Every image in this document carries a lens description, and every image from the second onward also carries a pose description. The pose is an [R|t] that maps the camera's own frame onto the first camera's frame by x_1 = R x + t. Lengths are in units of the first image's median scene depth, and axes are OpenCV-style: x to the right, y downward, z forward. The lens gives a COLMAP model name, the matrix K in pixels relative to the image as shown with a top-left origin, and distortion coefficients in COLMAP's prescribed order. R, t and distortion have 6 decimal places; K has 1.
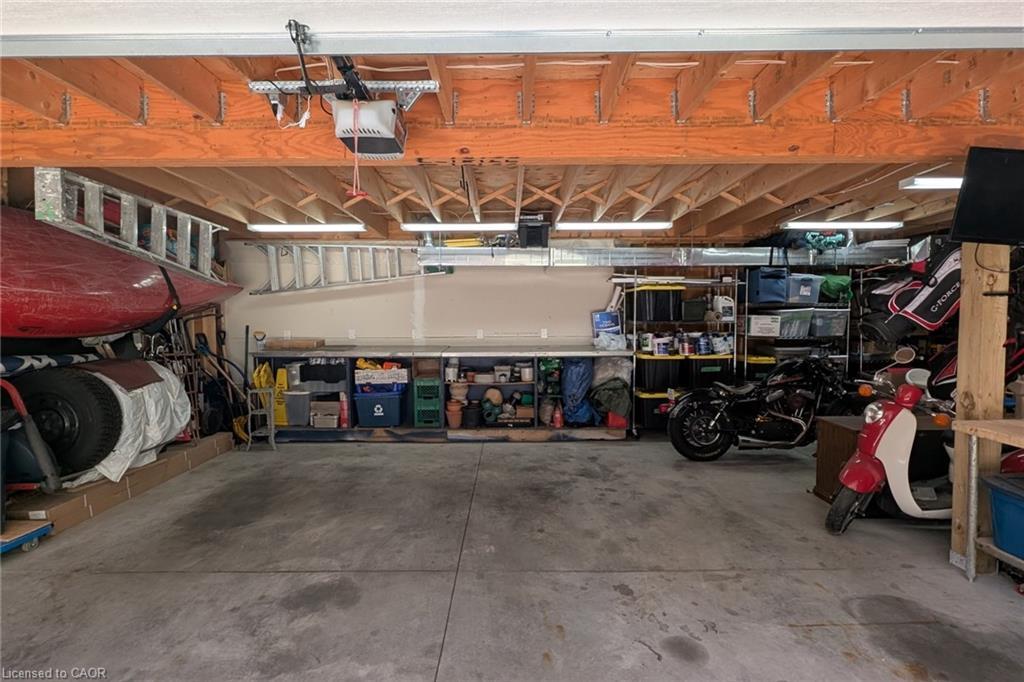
lens RADIAL K [[486.7, 0, 512.0], [0, 486.7, 341.0], [0, 0, 1]] dist [-0.002249, 0.000389]
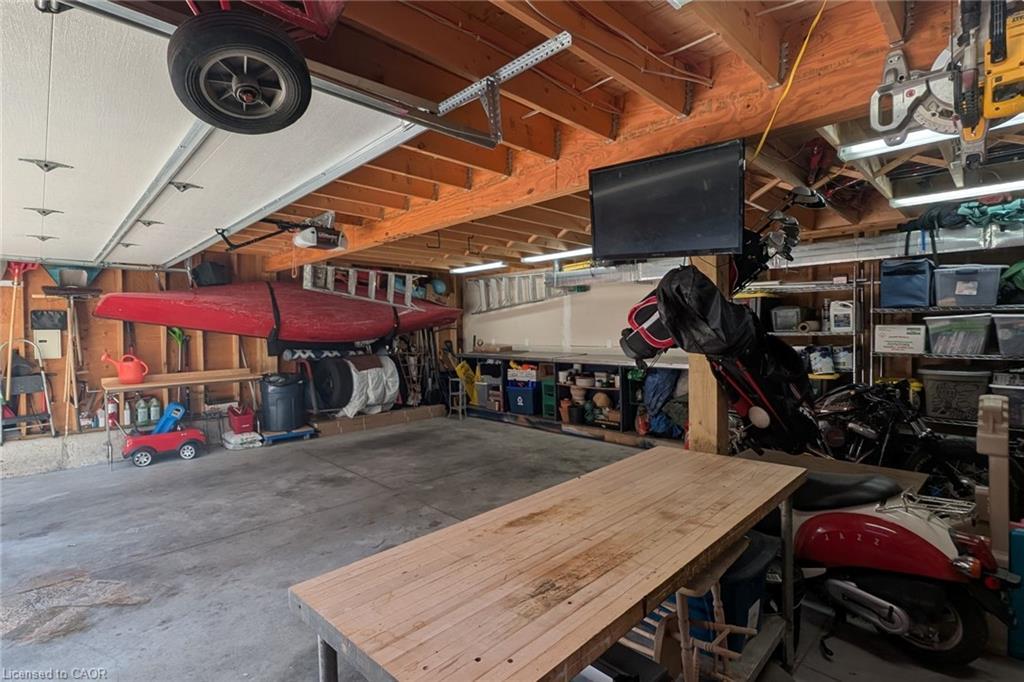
lens RADIAL K [[486.7, 0, 512.0], [0, 486.7, 341.0], [0, 0, 1]] dist [-0.002249, 0.000389]
pose [[0.699671, 0.012577, -0.714354, 0.644728], [-0.022607, 0.999734, -0.004541, -0.012006], [0.714107, 0.019327, 0.699770, 0.068469]]
